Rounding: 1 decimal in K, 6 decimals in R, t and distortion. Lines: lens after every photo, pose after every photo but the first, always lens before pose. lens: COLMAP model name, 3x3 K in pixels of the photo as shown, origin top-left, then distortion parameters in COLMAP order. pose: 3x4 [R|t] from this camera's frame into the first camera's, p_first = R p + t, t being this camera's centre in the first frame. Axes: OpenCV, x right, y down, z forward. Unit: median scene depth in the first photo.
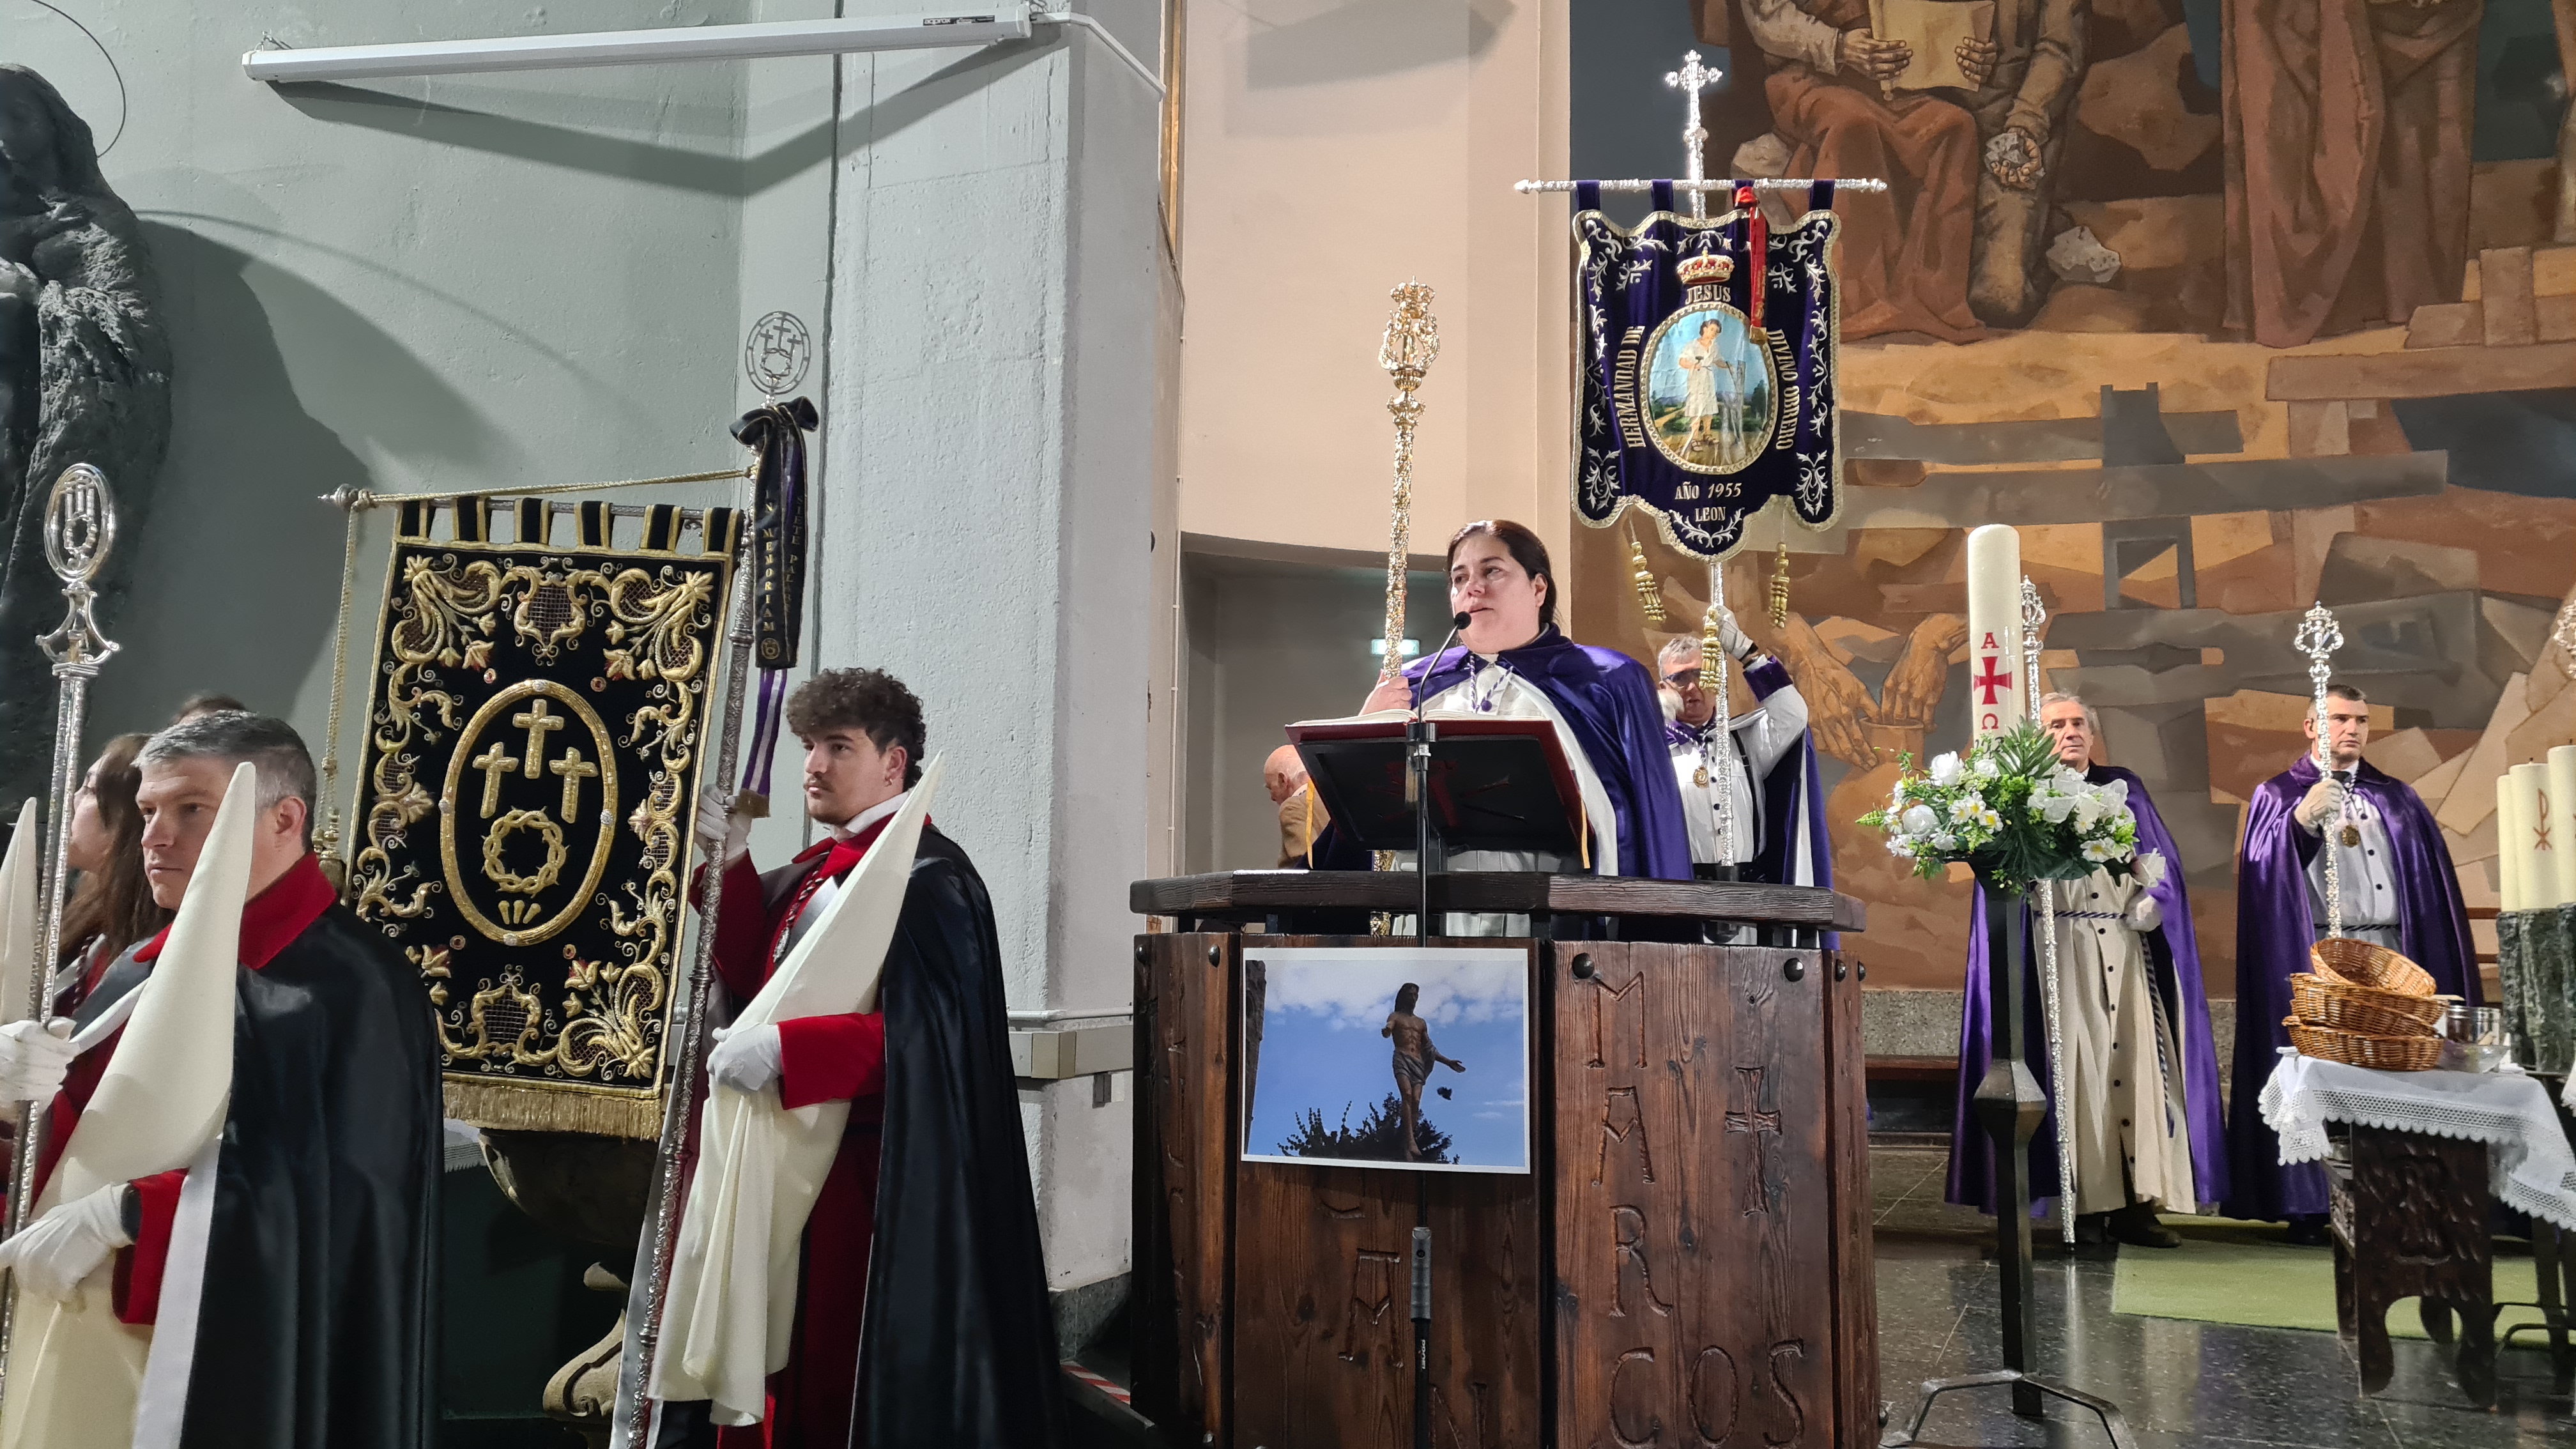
lens RADIAL K [[1890.7, 0, 1246.1], [0, 1890.7, 742.0], [0, 0, 1]] dist [0.077422, -0.056045]
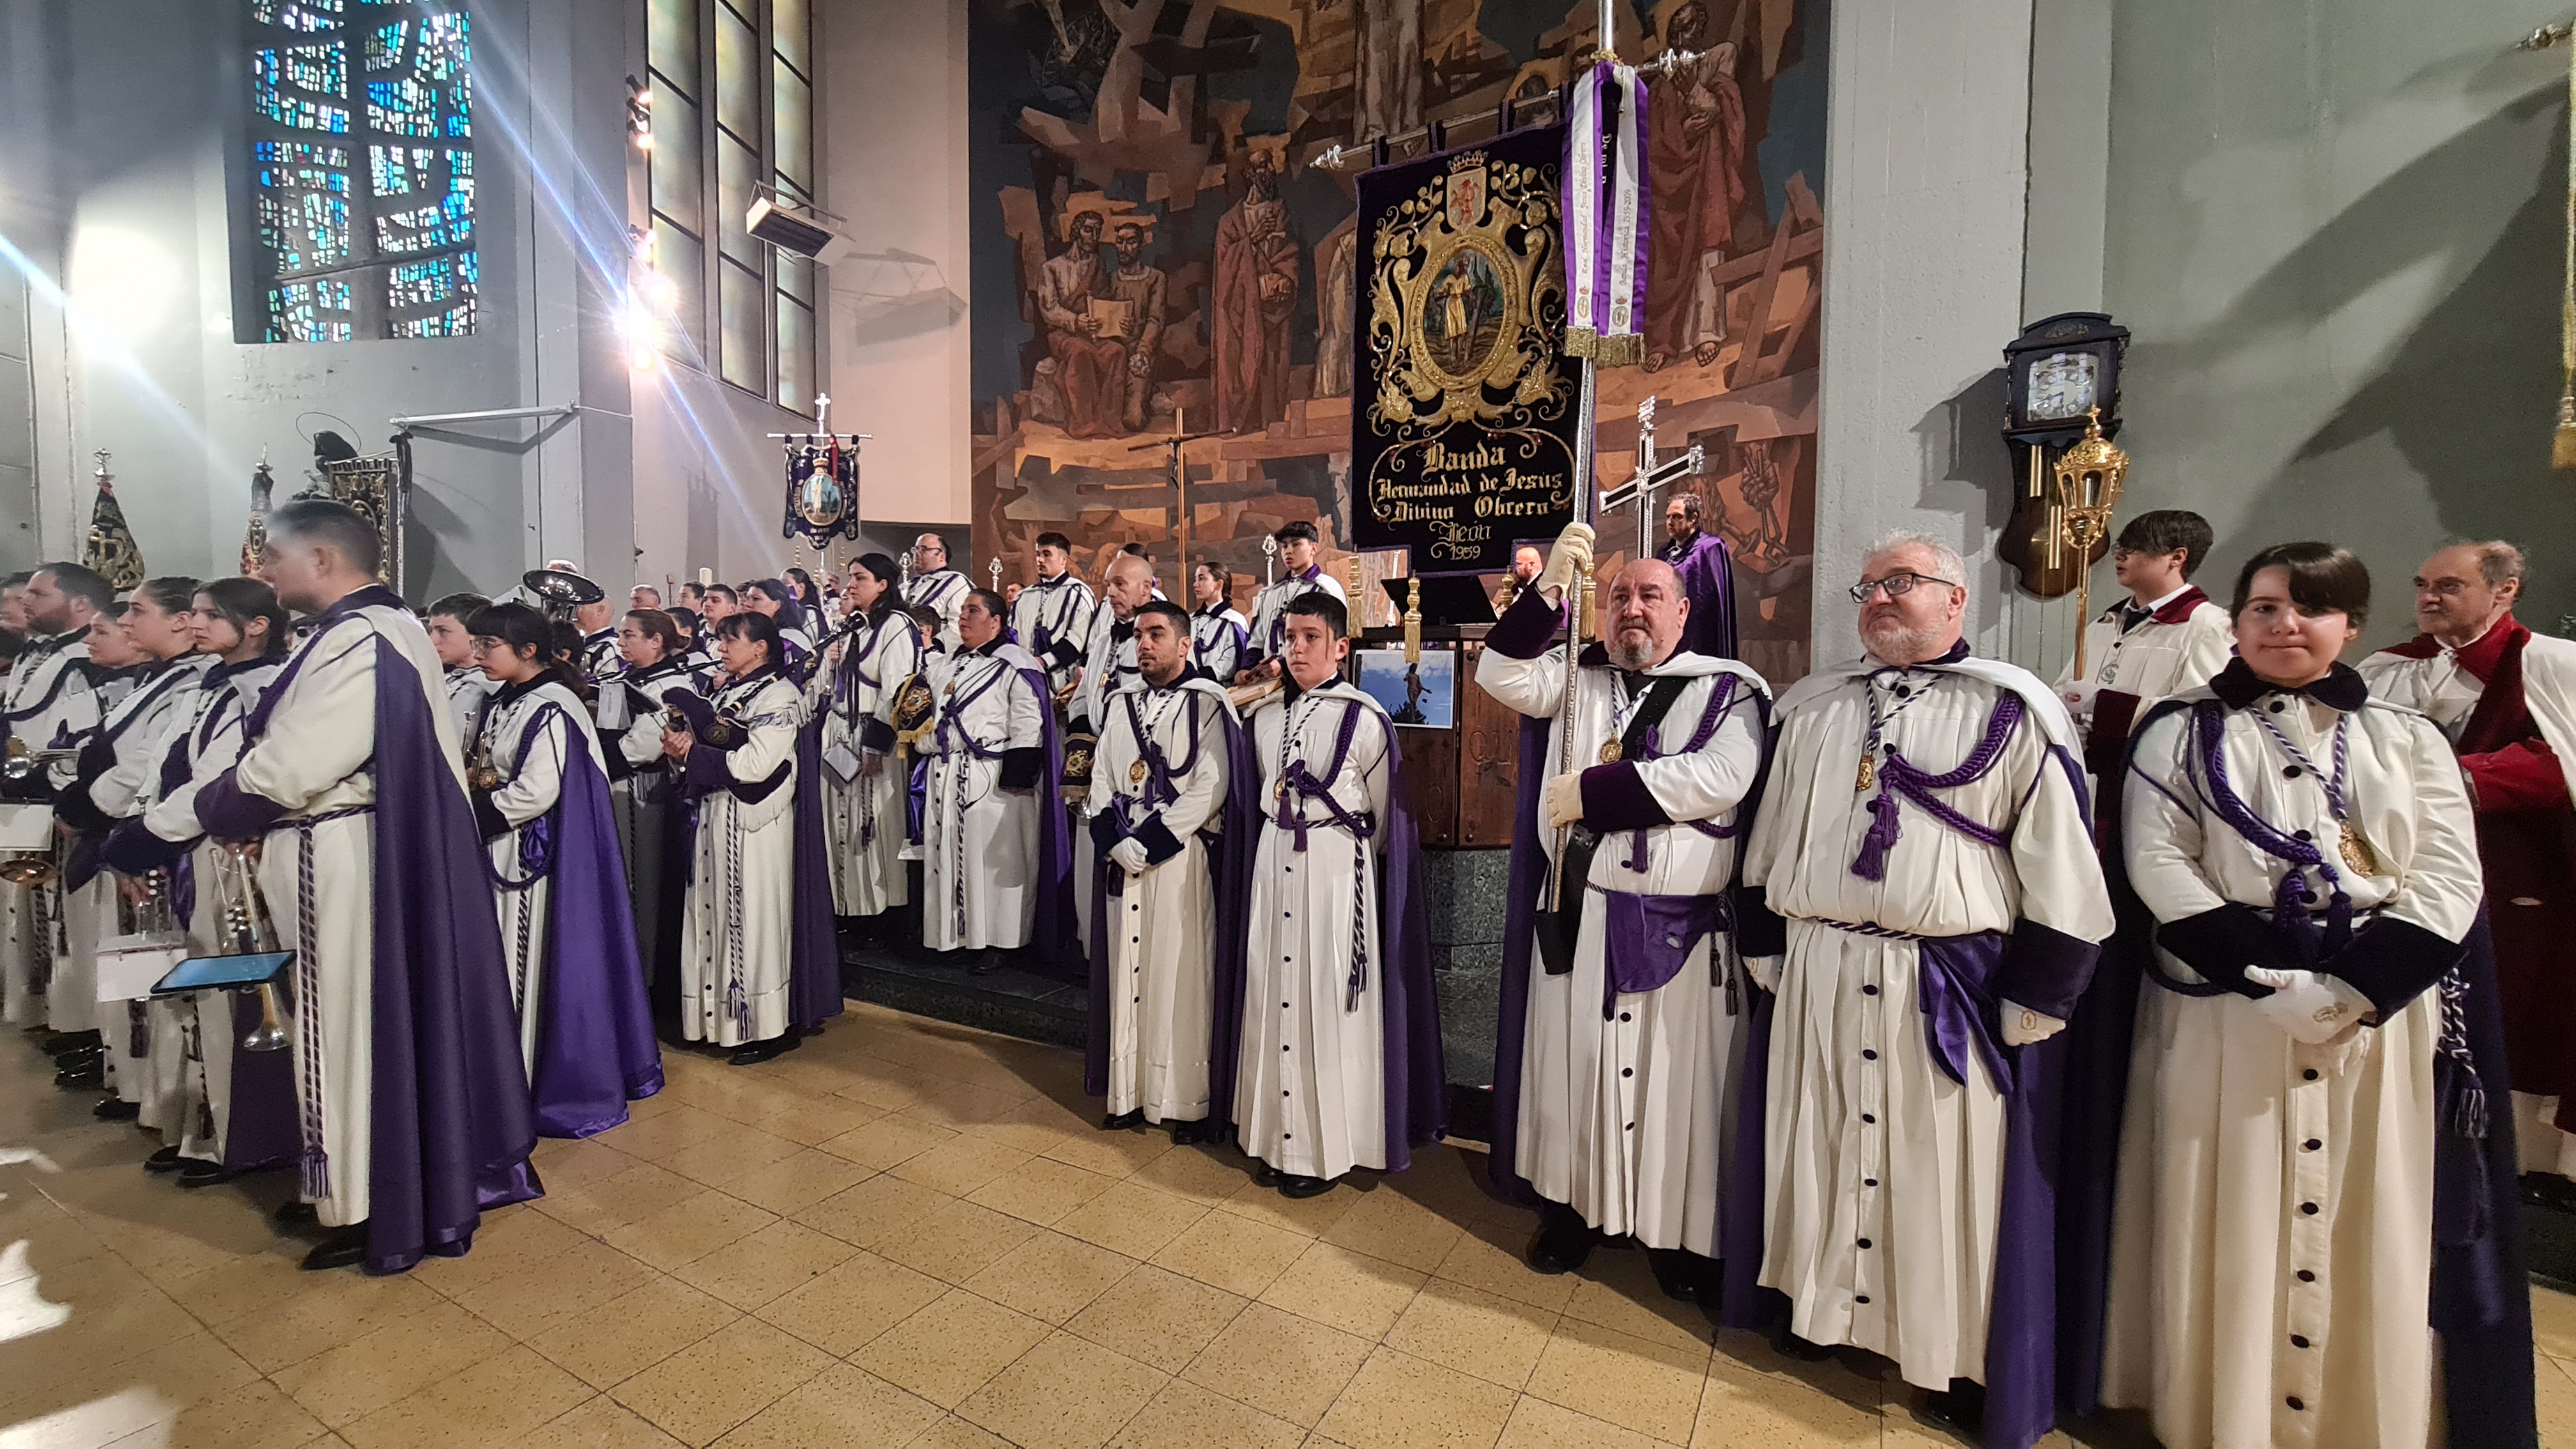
lens RADIAL K [[1033.9, 0, 1260.2], [0, 1033.9, 730.2], [0, 0, 1]] dist [0.004737, -0.001909]
pose [[0.994631, -0.003789, -0.103413, 0.732162], [0.020873, 0.986136, 0.164621, -0.042535], [0.101355, -0.165895, 0.980921, -0.463720]]
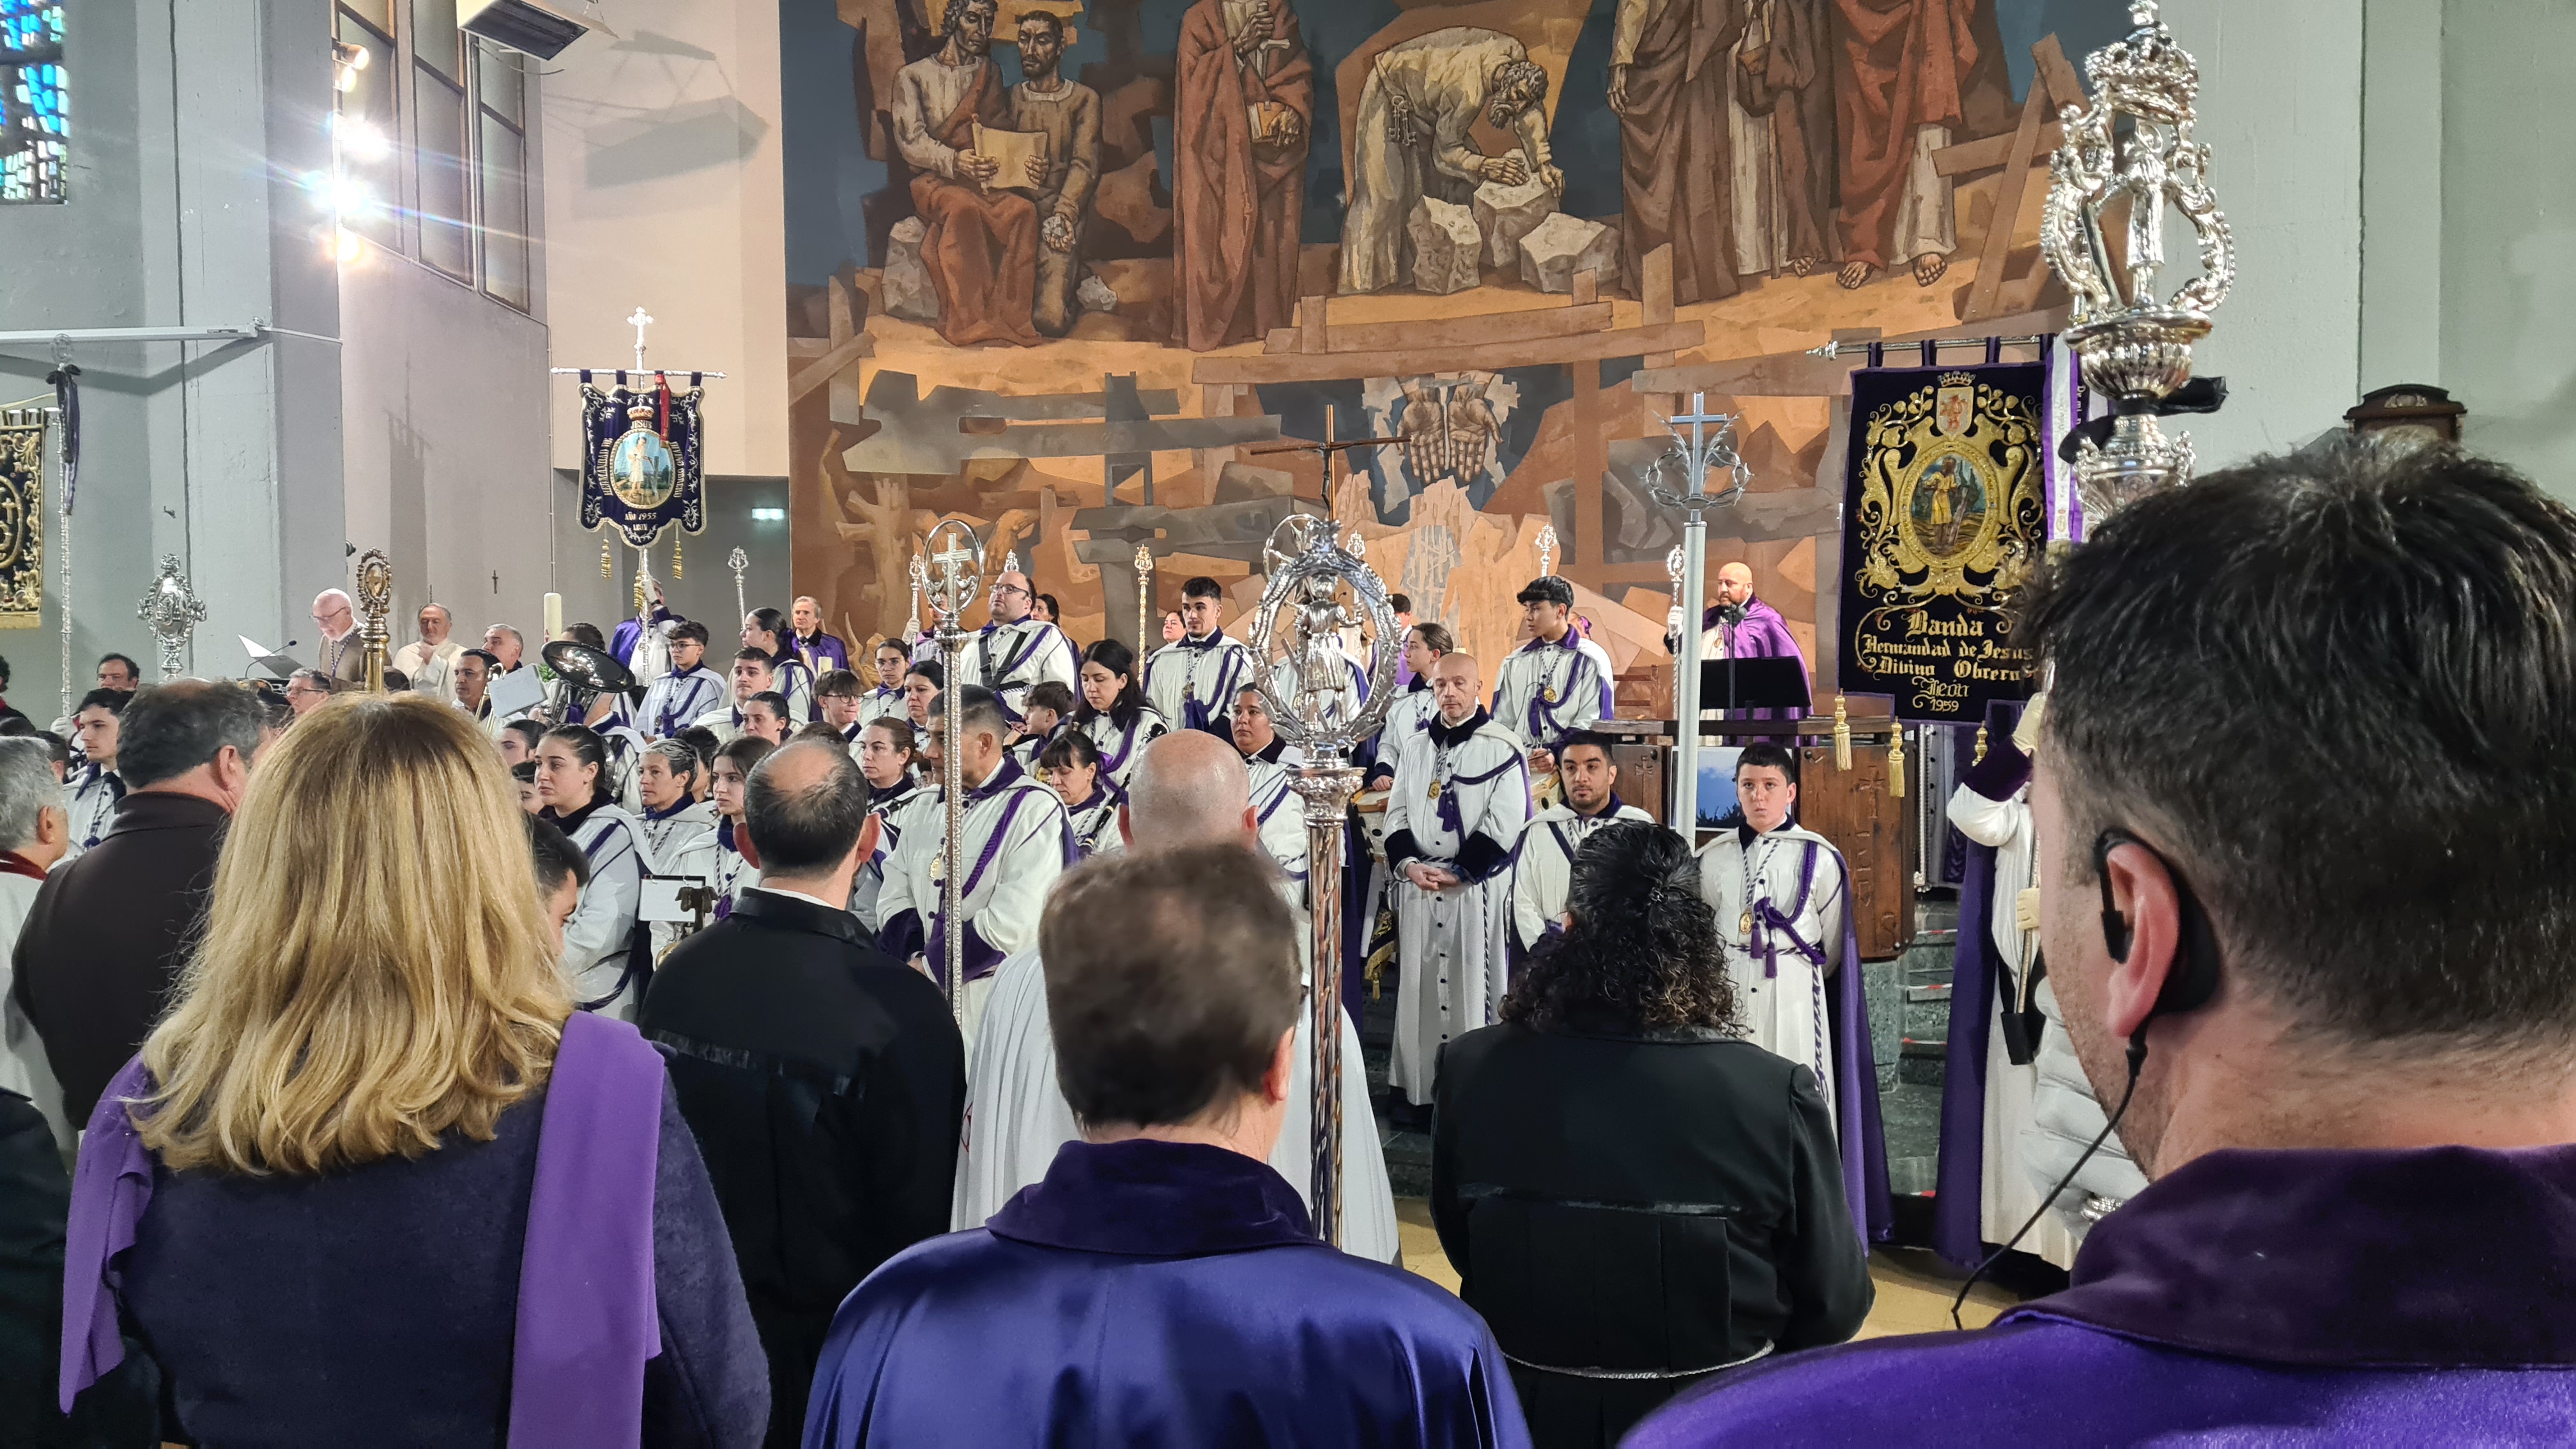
lens RADIAL K [[1890.7, 0, 1284.5], [0, 1890.7, 712.6], [0, 0, 1]] dist [0.077422, -0.056045]
pose [[0.998863, -0.025568, 0.040234, 0.537626], [0.019568, 0.989528, 0.143009, -0.126634], [-0.043469, -0.142059, 0.988903, -0.735845]]
